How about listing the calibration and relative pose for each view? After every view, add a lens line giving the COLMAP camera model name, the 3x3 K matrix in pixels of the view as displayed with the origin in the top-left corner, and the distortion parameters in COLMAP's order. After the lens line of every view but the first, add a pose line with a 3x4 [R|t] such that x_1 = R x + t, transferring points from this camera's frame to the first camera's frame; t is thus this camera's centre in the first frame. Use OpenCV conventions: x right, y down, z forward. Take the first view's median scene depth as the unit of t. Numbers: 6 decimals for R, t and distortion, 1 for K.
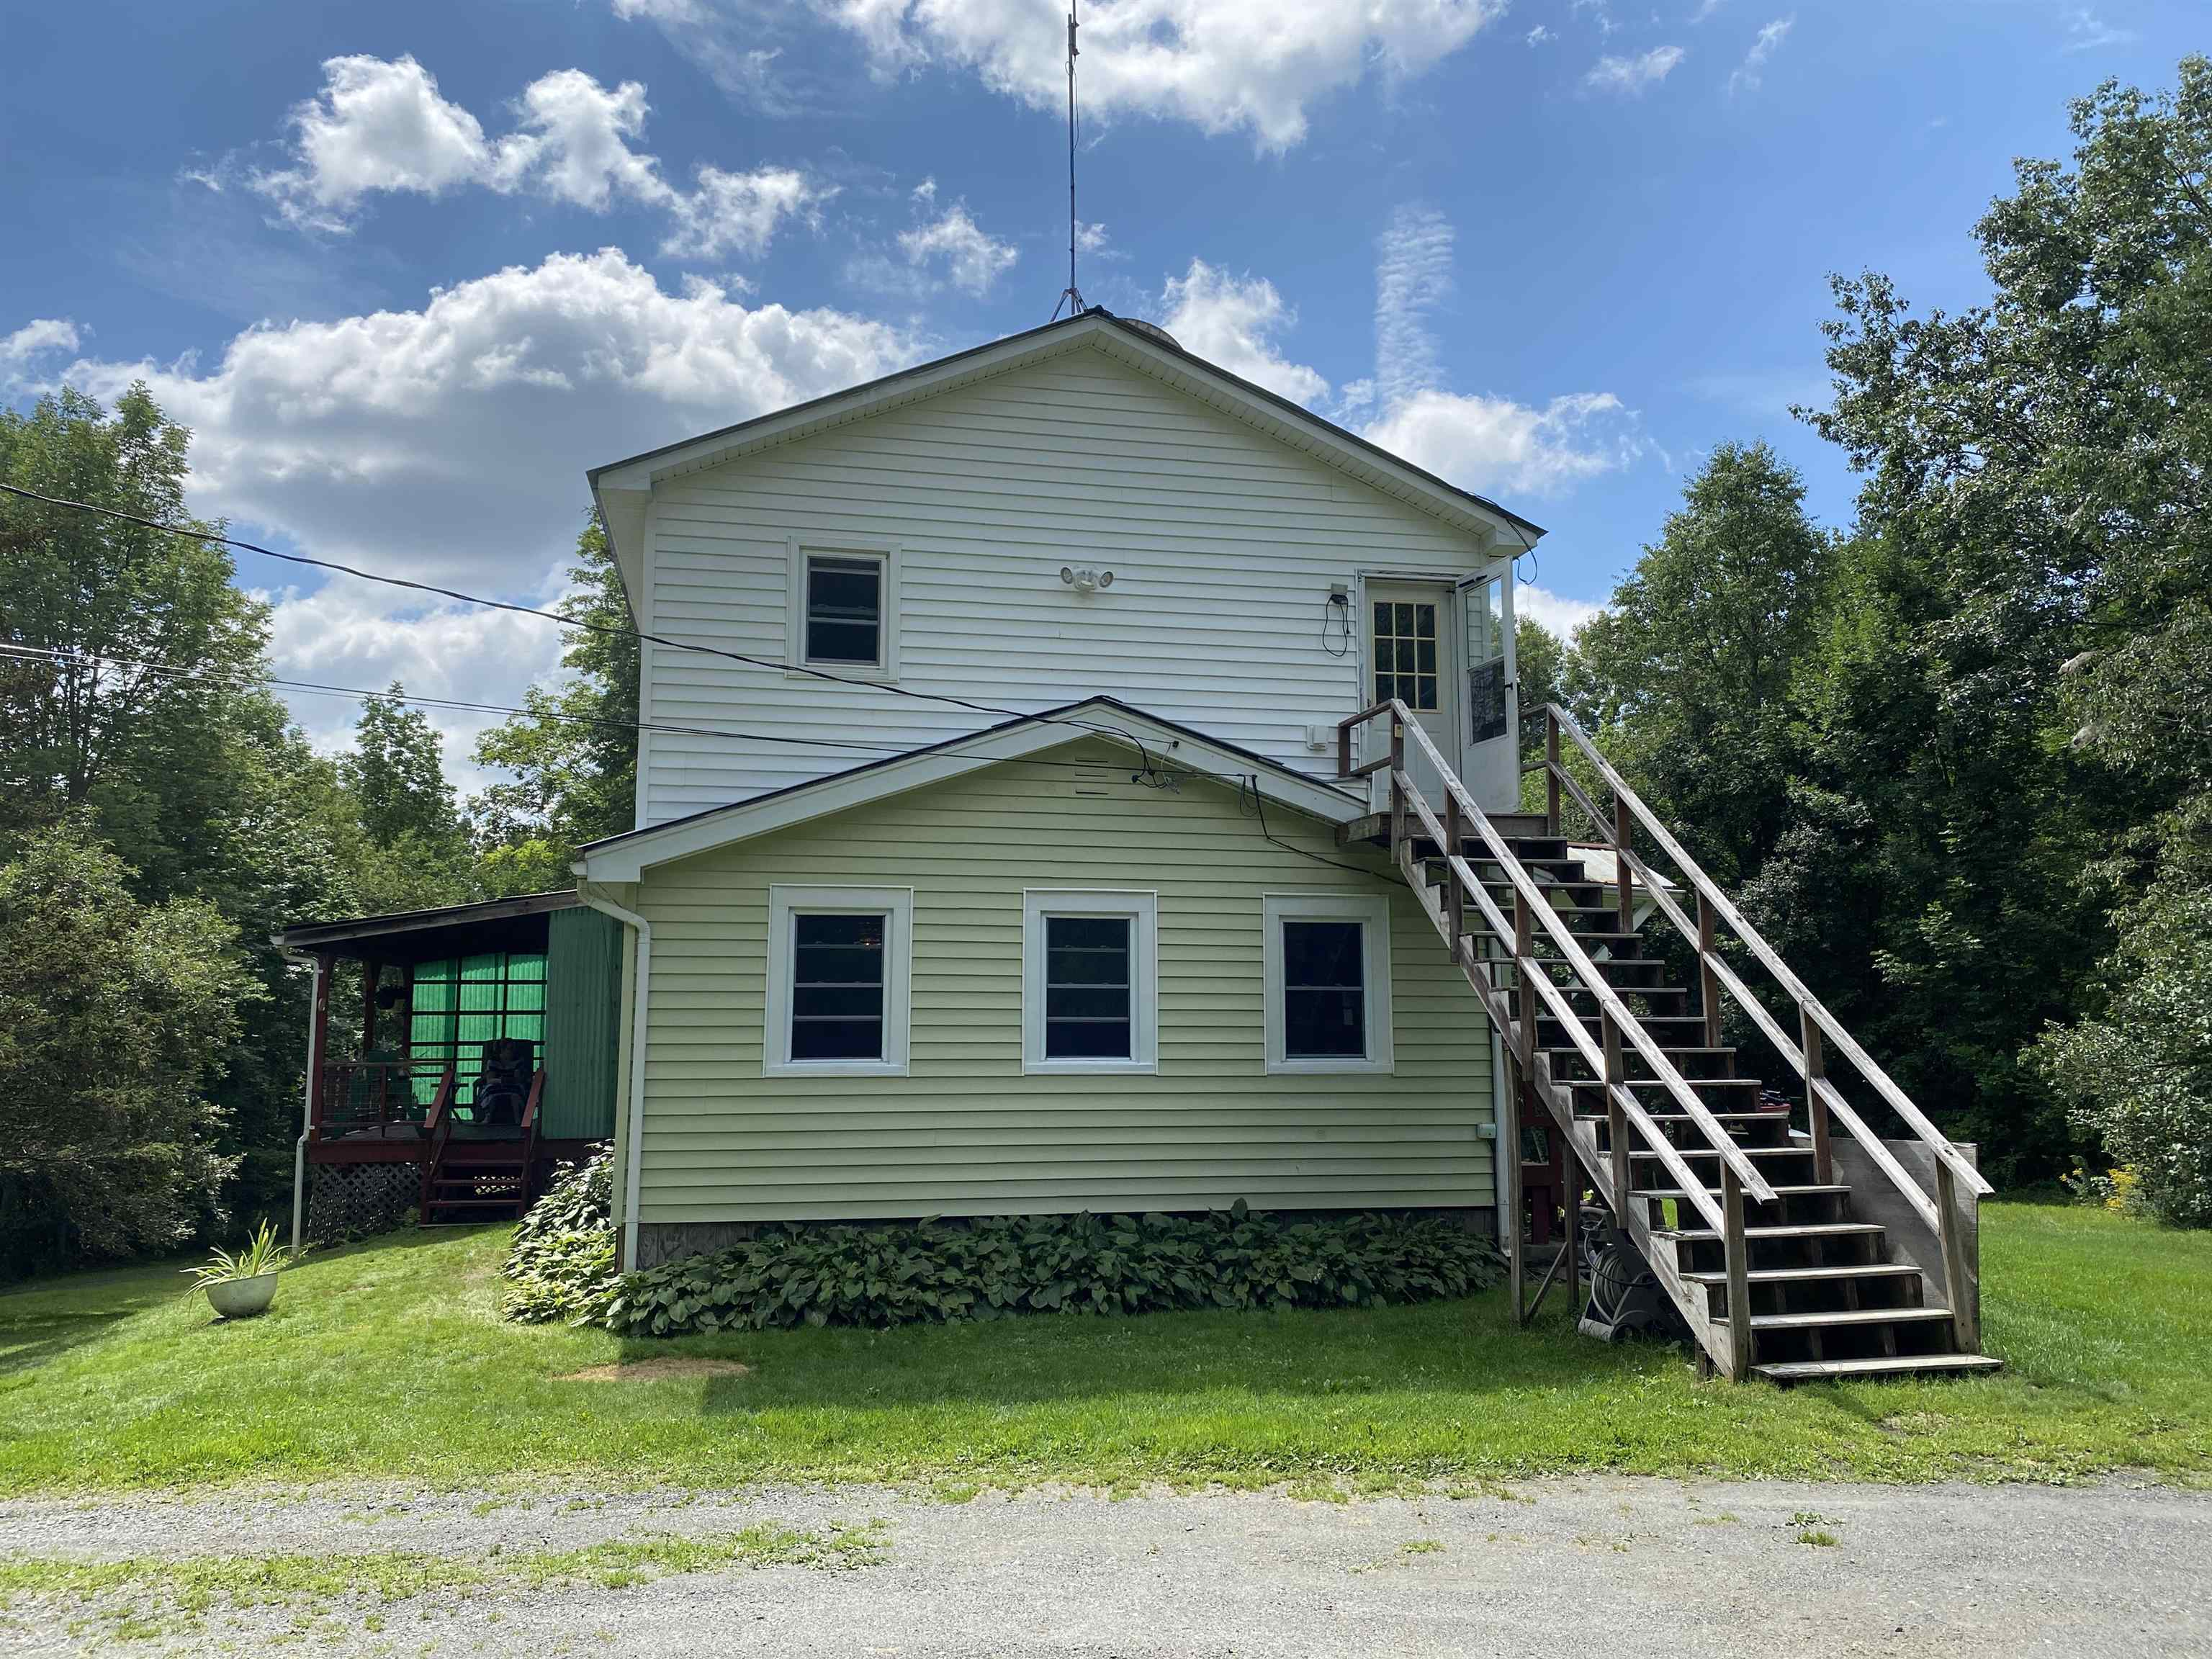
lens RADIAL K [[1705.0, 0, 1106.2], [0, 1705.0, 828.3], [0, 0, 1]] dist [-0.001314, -0.008139]
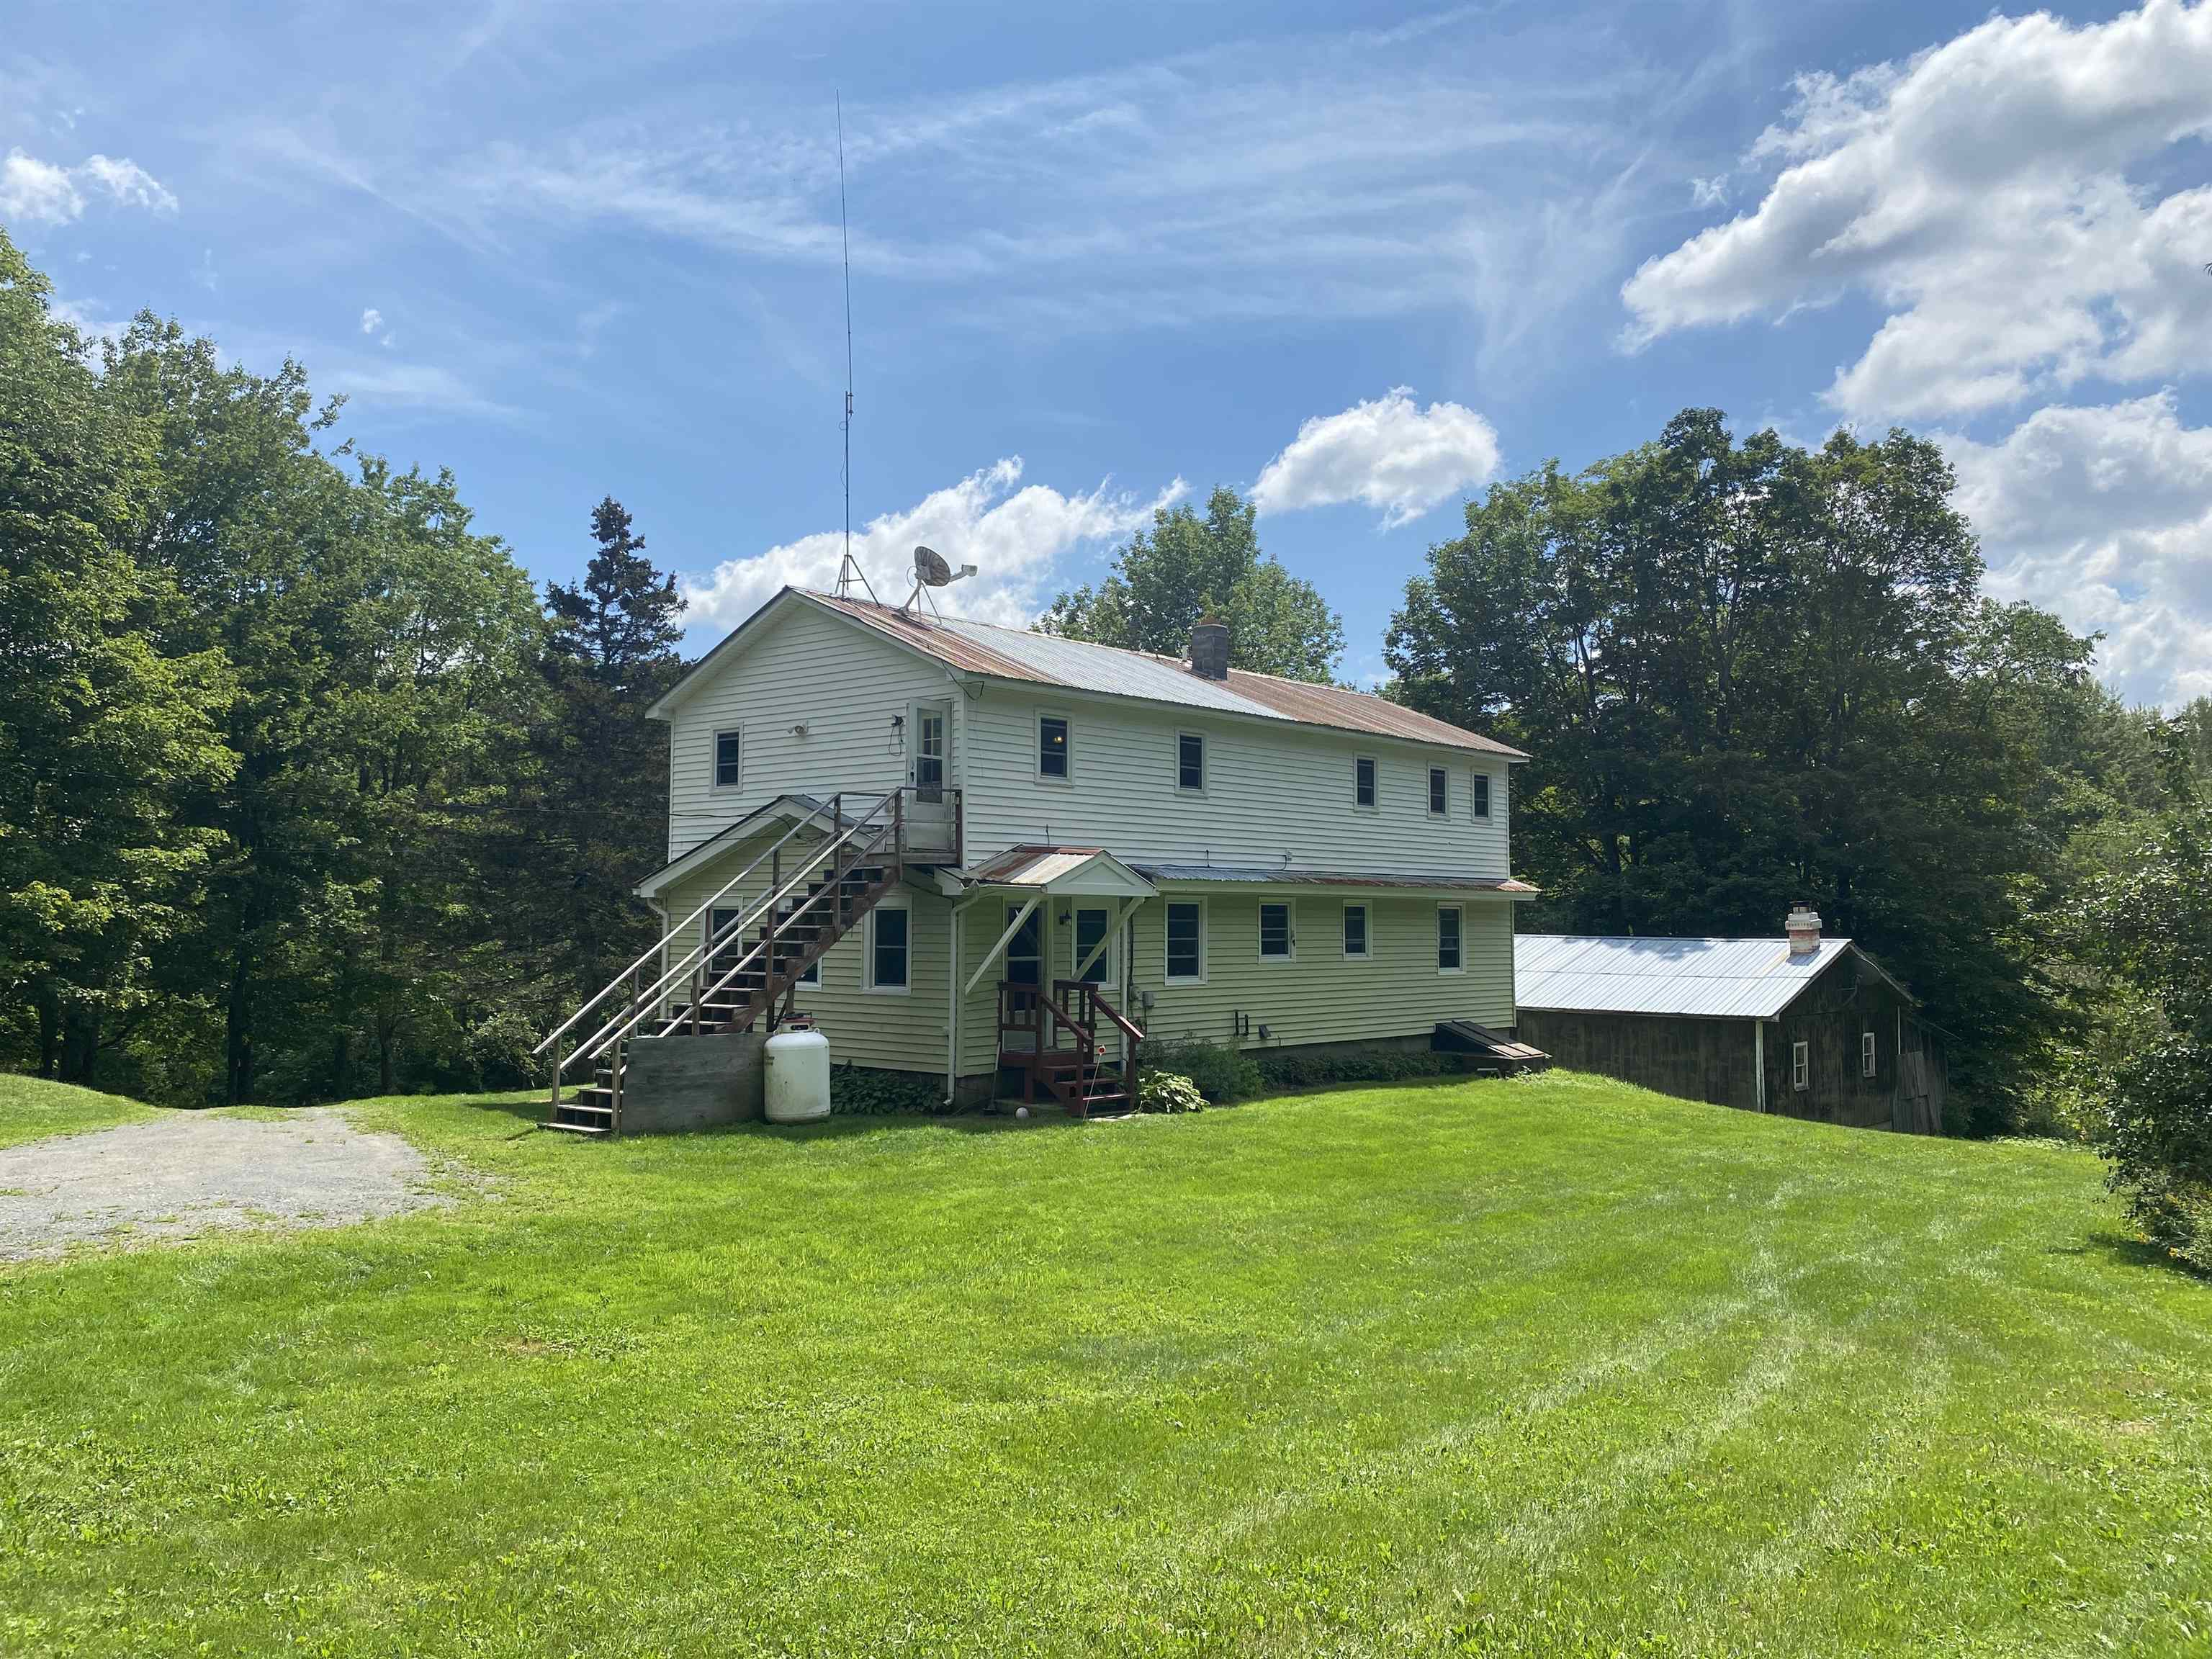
lens RADIAL K [[1705.0, 0, 1106.6], [0, 1705.0, 827.2], [0, 0, 1]] dist [-0.001314, -0.008139]
pose [[0.591583, -0.034007, -0.805527, 1.758492], [0.088231, 0.995840, 0.022756, -0.052492], [0.801402, -0.084534, 0.592122, 0.147759]]
